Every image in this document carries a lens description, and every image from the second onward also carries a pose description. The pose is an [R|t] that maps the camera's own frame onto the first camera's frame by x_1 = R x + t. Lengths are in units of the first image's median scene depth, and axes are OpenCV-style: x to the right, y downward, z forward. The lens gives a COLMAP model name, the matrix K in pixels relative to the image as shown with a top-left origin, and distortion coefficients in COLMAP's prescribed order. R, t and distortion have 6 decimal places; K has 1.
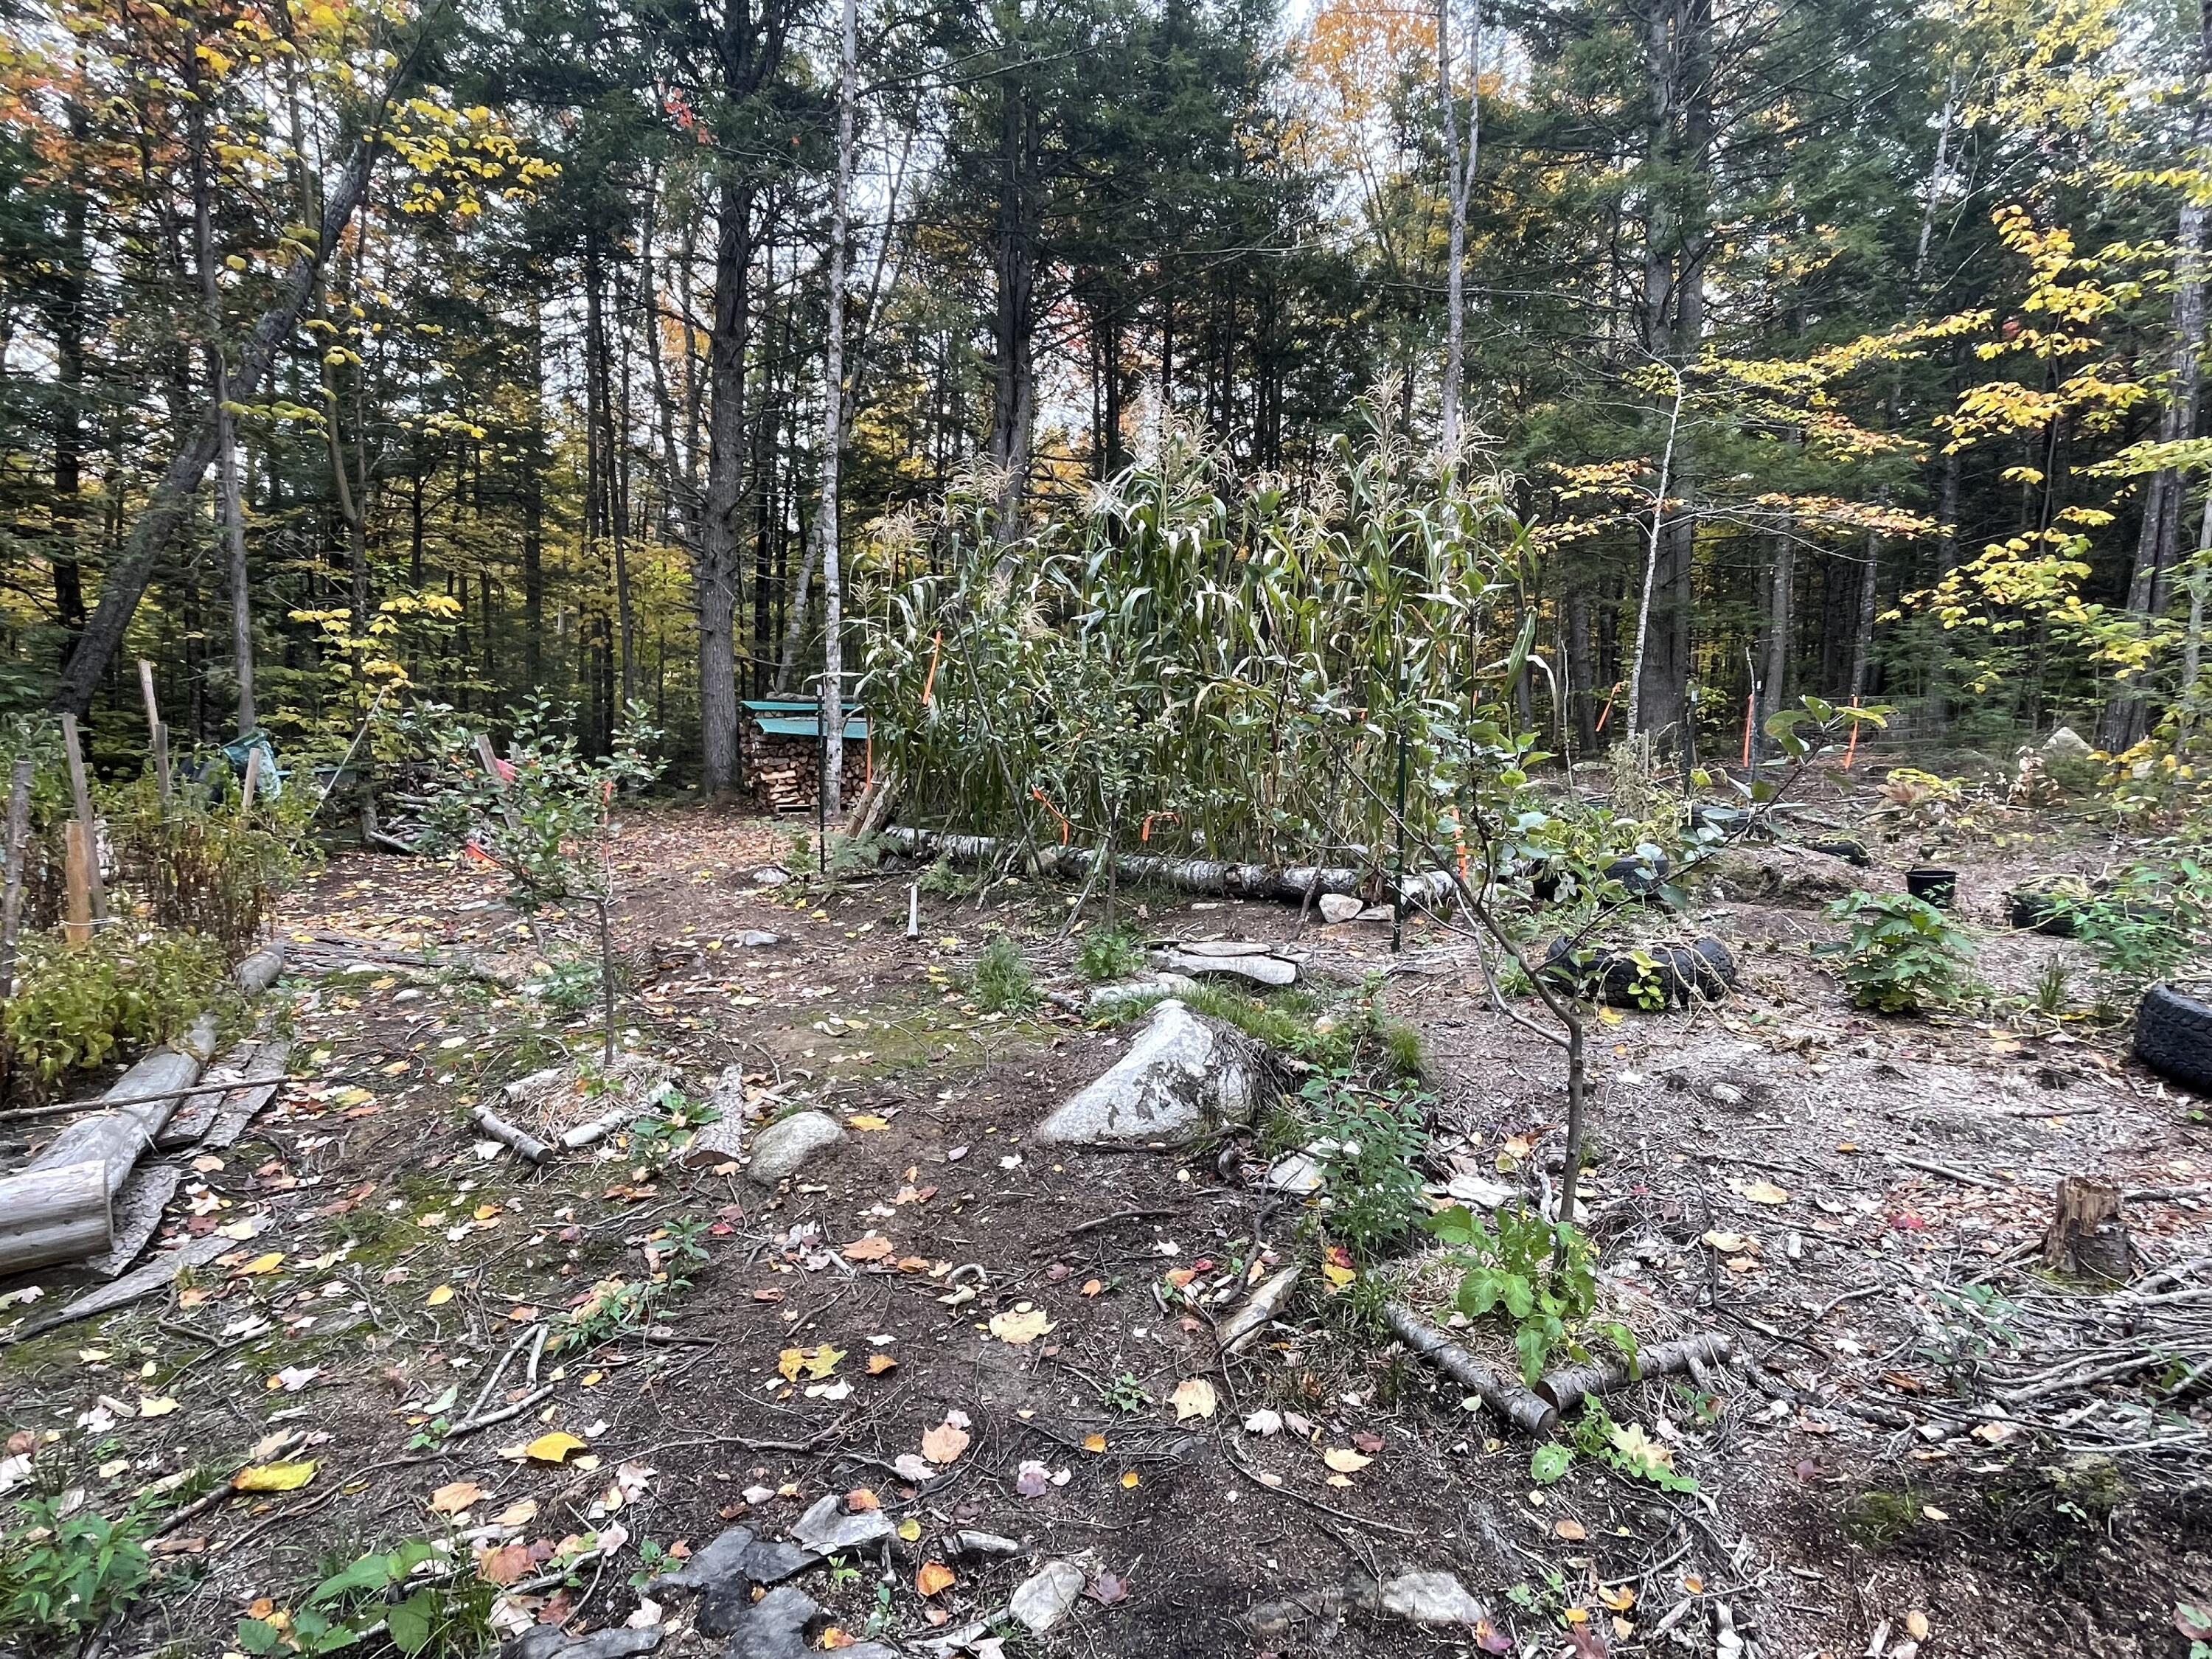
lens RADIAL K [[1135.2, 0, 1096.8], [0, 1135.2, 847.1], [0, 0, 1]] dist [0.002429, 0.005594]
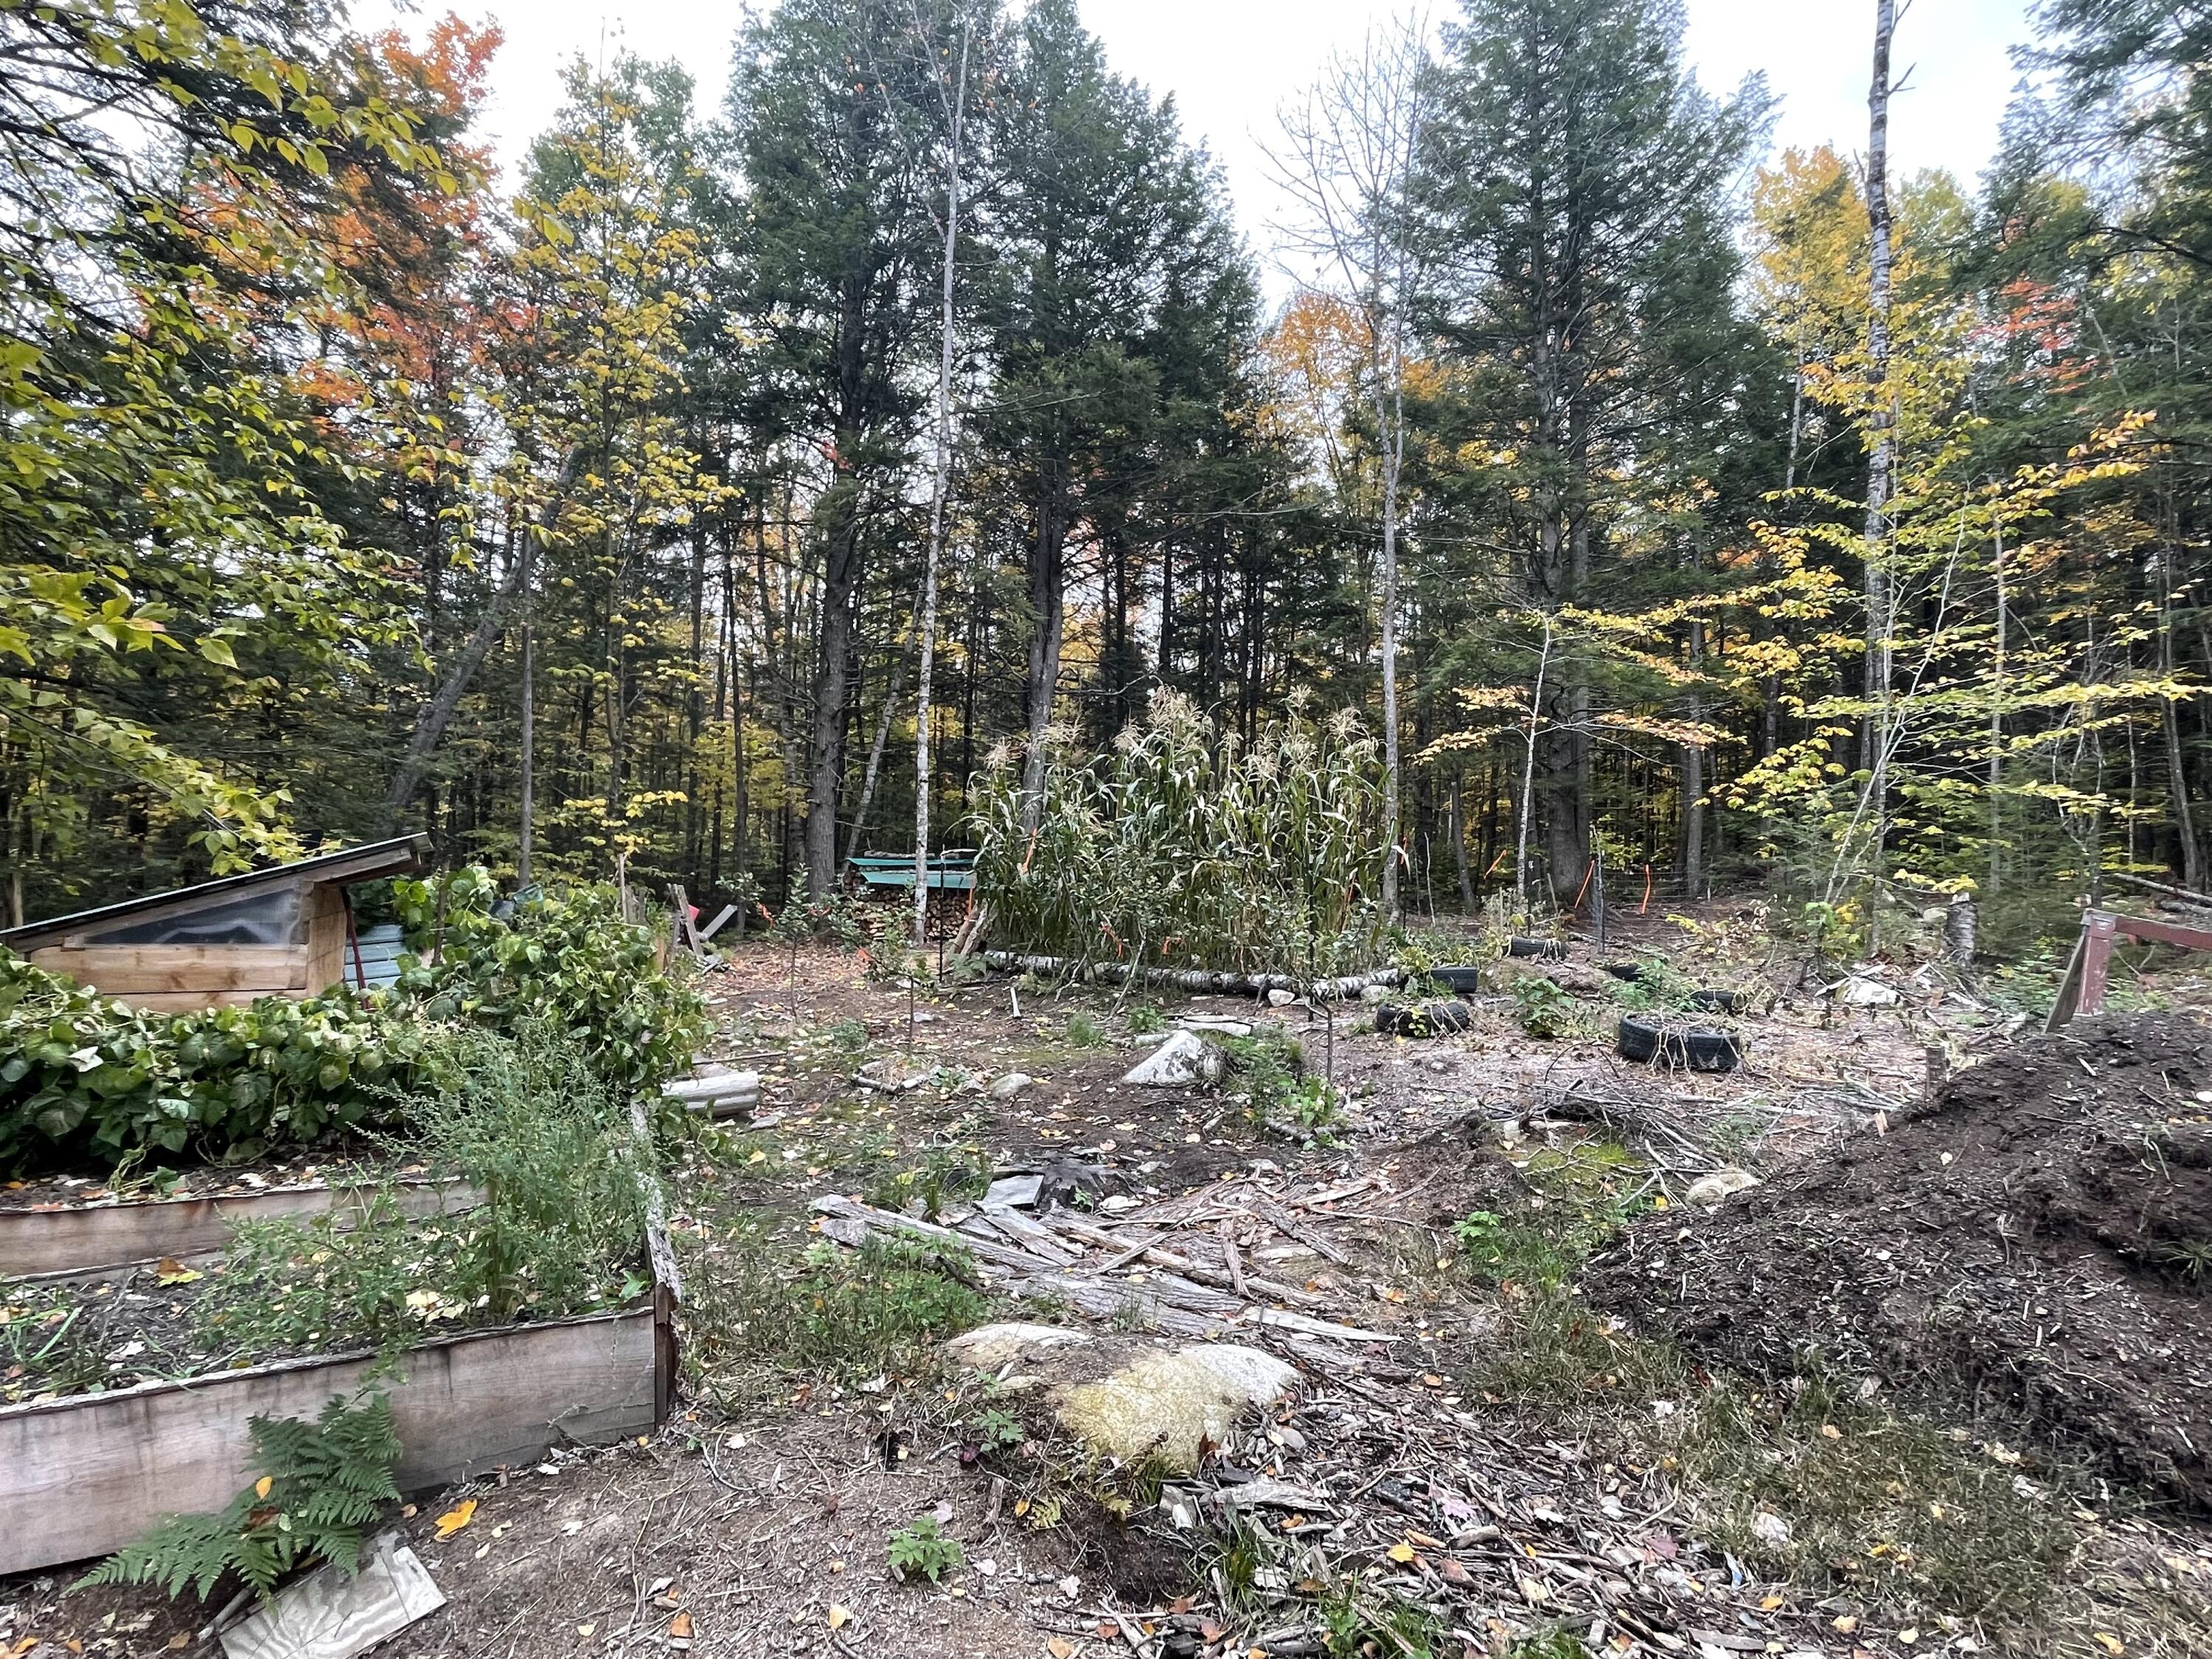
lens RADIAL K [[1135.2, 0, 1085.5], [0, 1135.2, 815.8], [0, 0, 1]] dist [0.002429, 0.005594]
pose [[0.999942, 0.003373, -0.010185, -0.051884], [-0.004856, 0.988782, -0.149286, 0.037219], [0.009567, 0.149327, 0.988742, -0.645785]]
